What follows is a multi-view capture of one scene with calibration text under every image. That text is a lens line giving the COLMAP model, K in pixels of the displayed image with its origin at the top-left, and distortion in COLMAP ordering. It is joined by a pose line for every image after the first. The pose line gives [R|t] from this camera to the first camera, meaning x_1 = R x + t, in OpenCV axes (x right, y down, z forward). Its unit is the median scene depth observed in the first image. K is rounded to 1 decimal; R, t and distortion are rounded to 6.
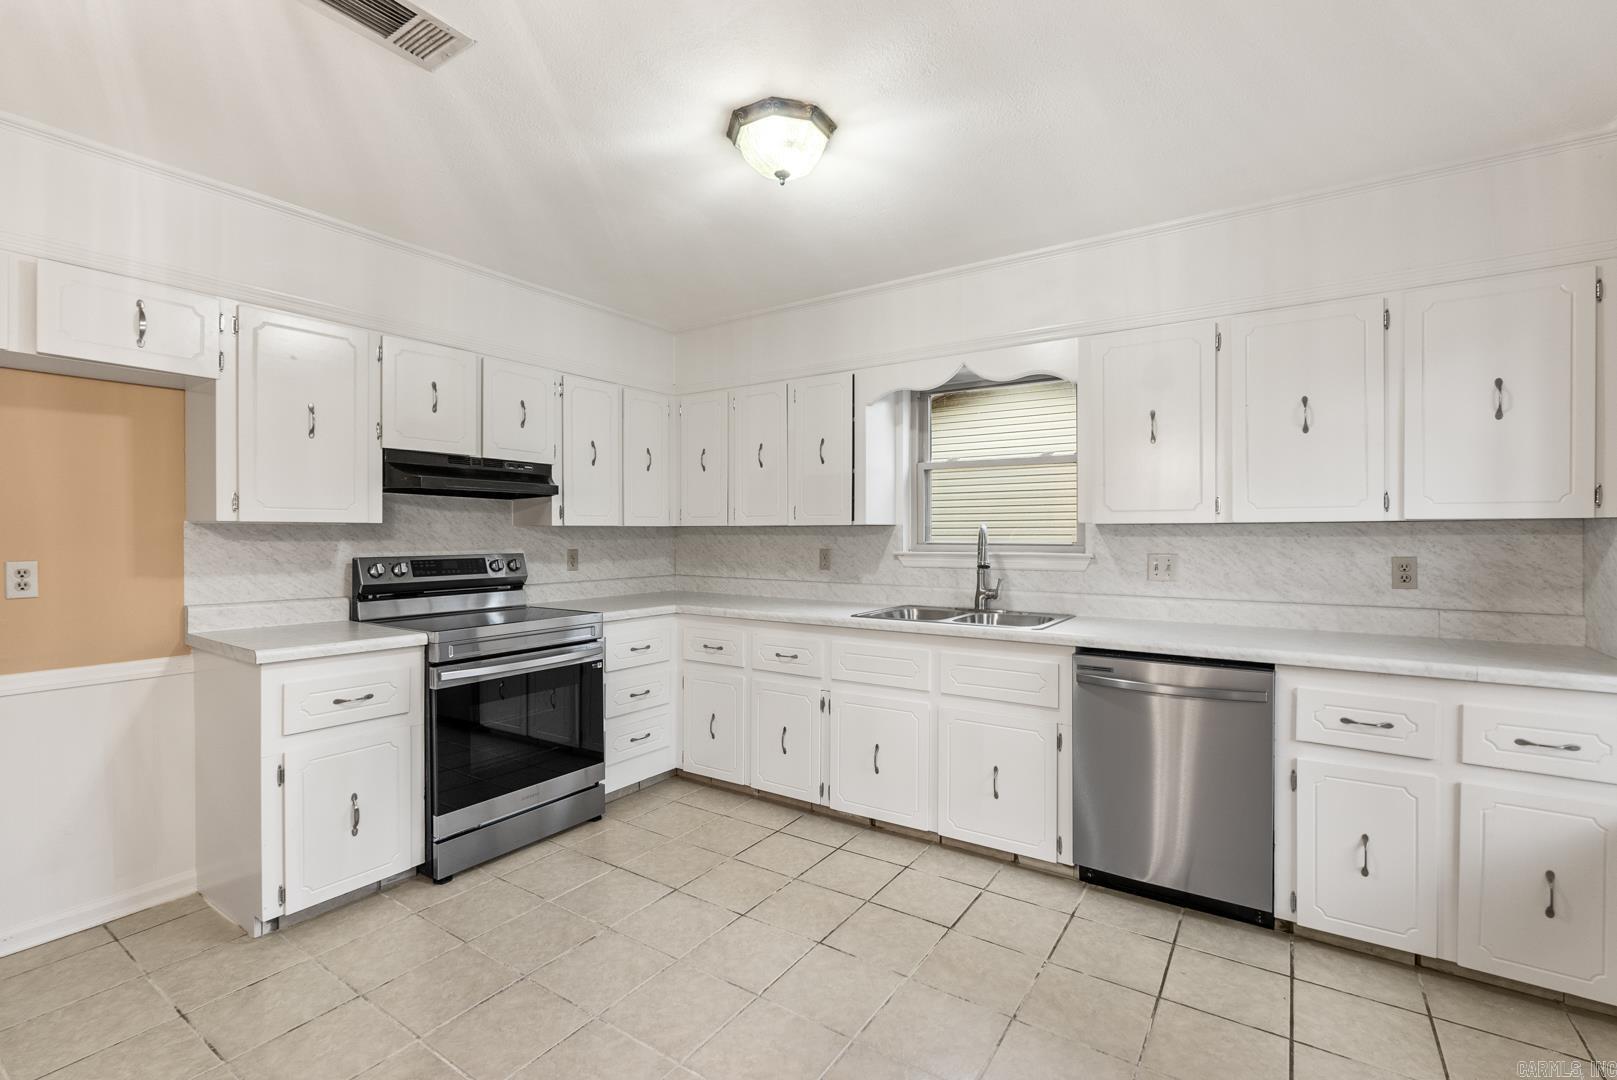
lens RADIAL K [[725.2, 0, 801.7], [0, 725.2, 536.7], [0, 0, 1]] dist [-0.006954, 0.001326]
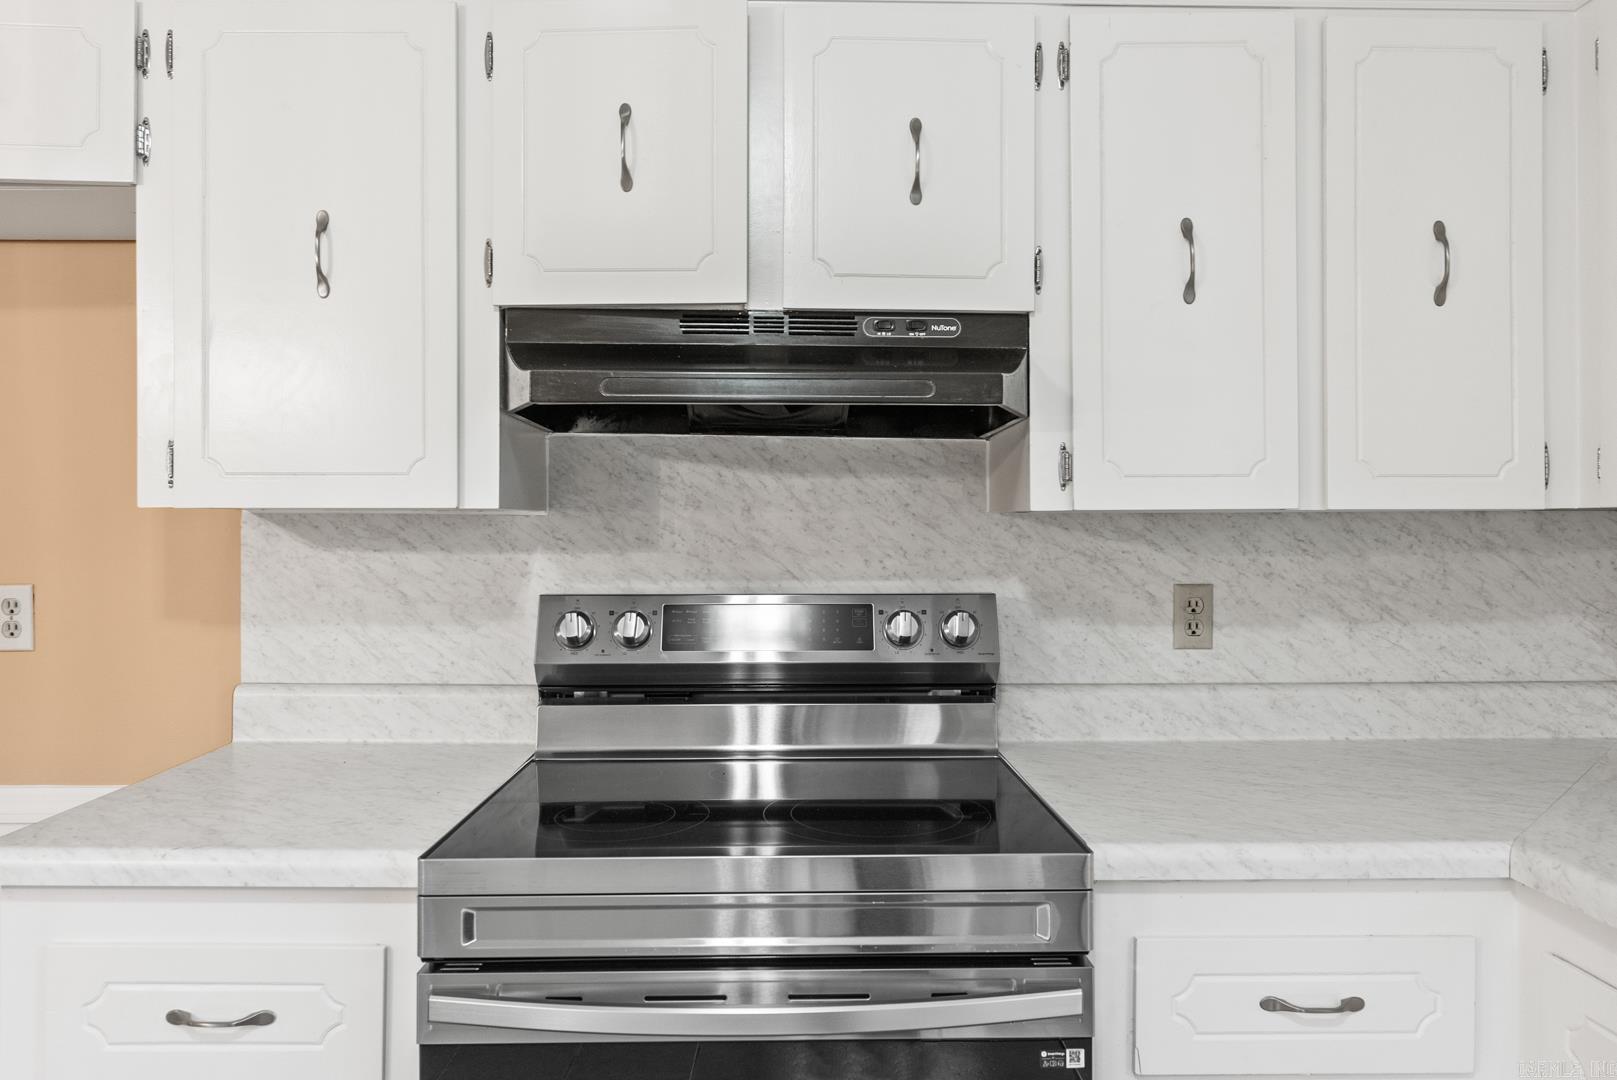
lens RADIAL K [[1101.5, 0, 814.2], [0, 1101.5, 531.6], [0, 0, 1]] dist [-0.009155, 0.000815]
pose [[0.587661, 0.003928, -0.809098, -0.020338], [-0.003143, 0.999992, 0.002572, -0.007280], [0.809101, 0.001032, 0.587668, 0.650742]]
